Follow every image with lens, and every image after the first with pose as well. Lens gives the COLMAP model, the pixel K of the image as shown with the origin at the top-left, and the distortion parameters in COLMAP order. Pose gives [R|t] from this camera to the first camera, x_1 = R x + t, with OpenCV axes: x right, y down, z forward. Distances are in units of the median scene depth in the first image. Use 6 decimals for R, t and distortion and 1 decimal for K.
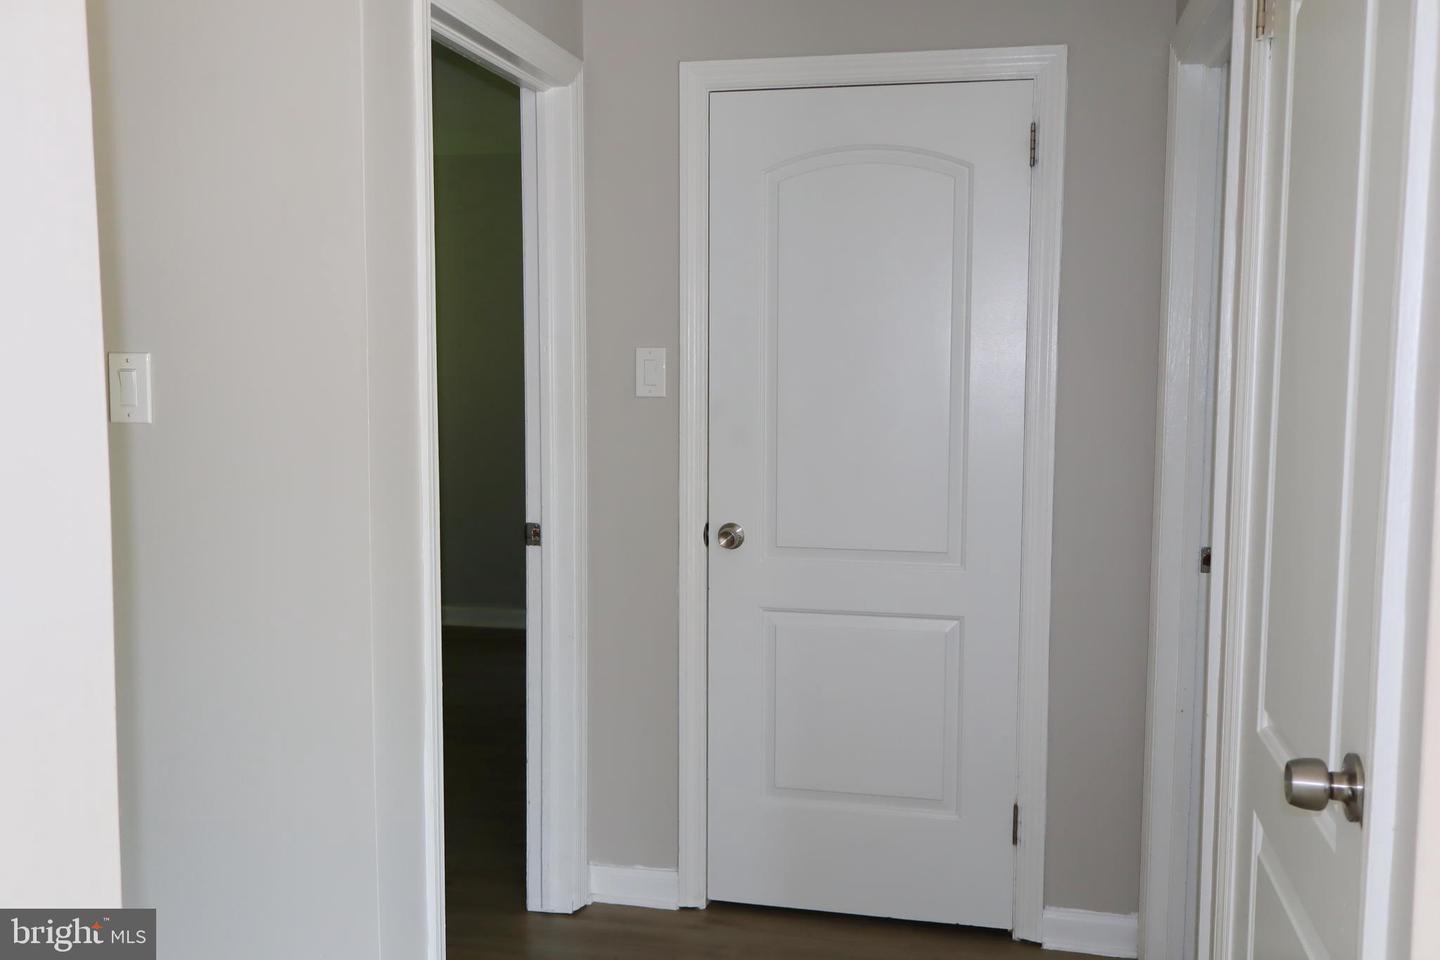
lens RADIAL K [[1319.3, 0, 720.5], [0, 1319.3, 476.6], [0, 0, 1]] dist [0.021432, 0.000000]
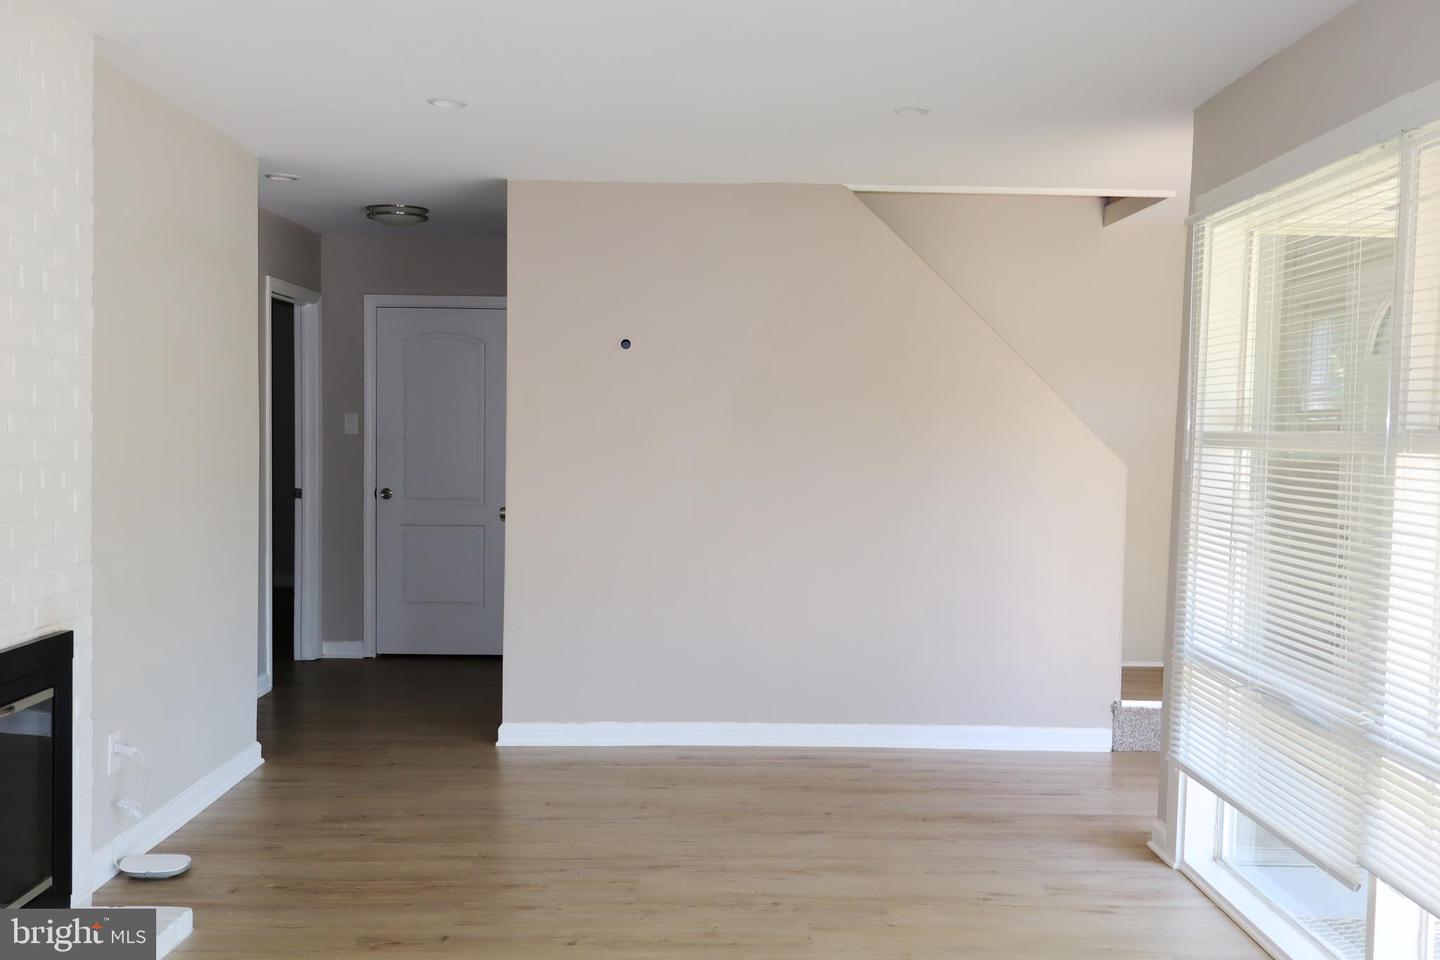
lens RADIAL K [[1319.3, 0, 714.6], [0, 1319.3, 484.6], [0, 0, 1]] dist [0.021432, 0.000000]
pose [[0.972775, -0.001303, 0.231748, 0.031134], [0.012490, 0.998826, -0.046813, 0.146015], [-0.231414, 0.048433, 0.971649, -1.421777]]
